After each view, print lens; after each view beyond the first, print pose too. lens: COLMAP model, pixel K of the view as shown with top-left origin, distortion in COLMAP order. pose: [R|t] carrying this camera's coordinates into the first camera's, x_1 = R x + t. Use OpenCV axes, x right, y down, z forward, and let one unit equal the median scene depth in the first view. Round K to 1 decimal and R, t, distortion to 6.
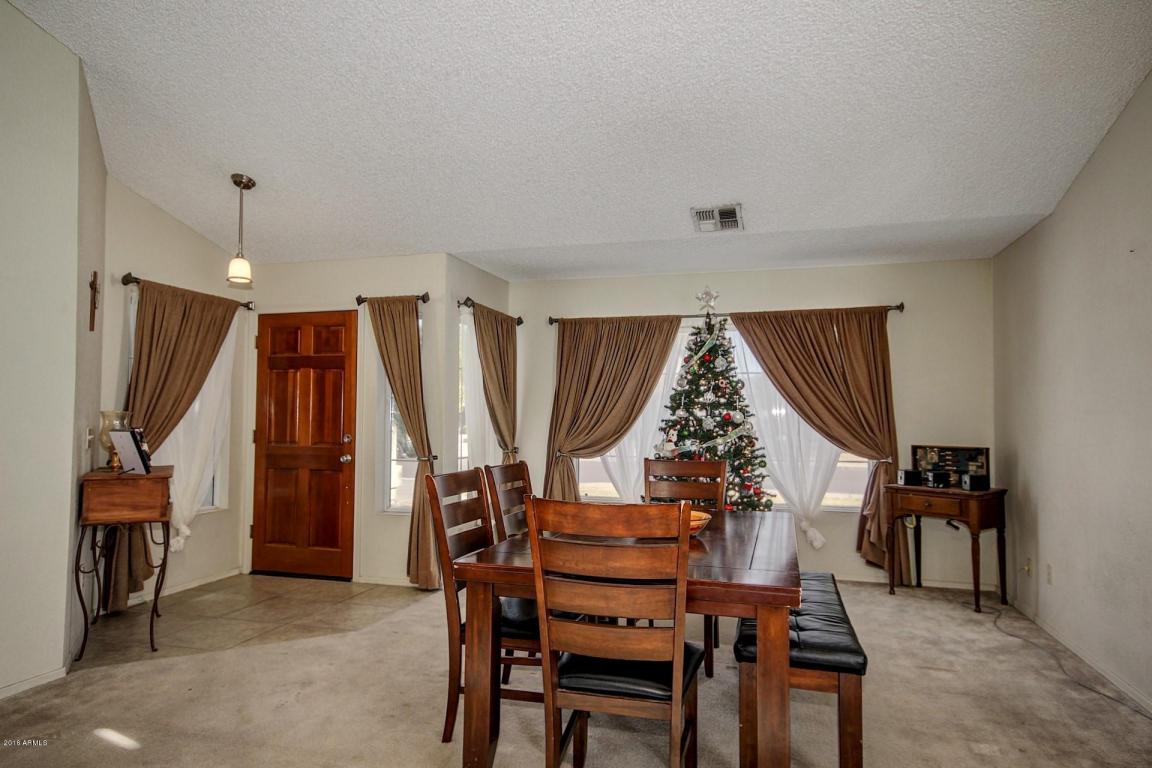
lens RADIAL K [[697.9, 0, 576.0], [0, 697.9, 384.0], [0, 0, 1]] dist [-0.003159, -0.001642]
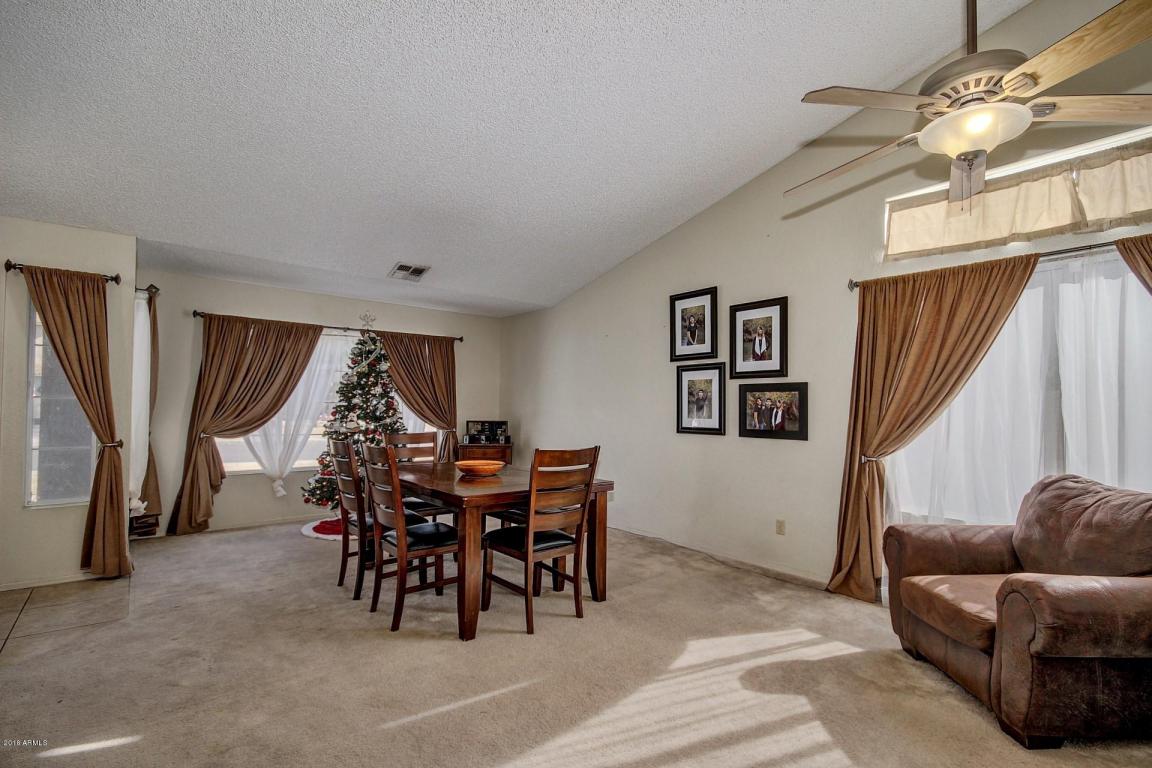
lens RADIAL K [[539.2, 0, 582.1], [0, 539.2, 399.7], [0, 0, 1]] dist [-0.001611, -0.000963]
pose [[0.540807, 0.011697, 0.841065, -0.475102], [-0.046260, 0.998804, 0.015854, 0.001674], [-0.839874, -0.047482, 0.540701, 0.042166]]
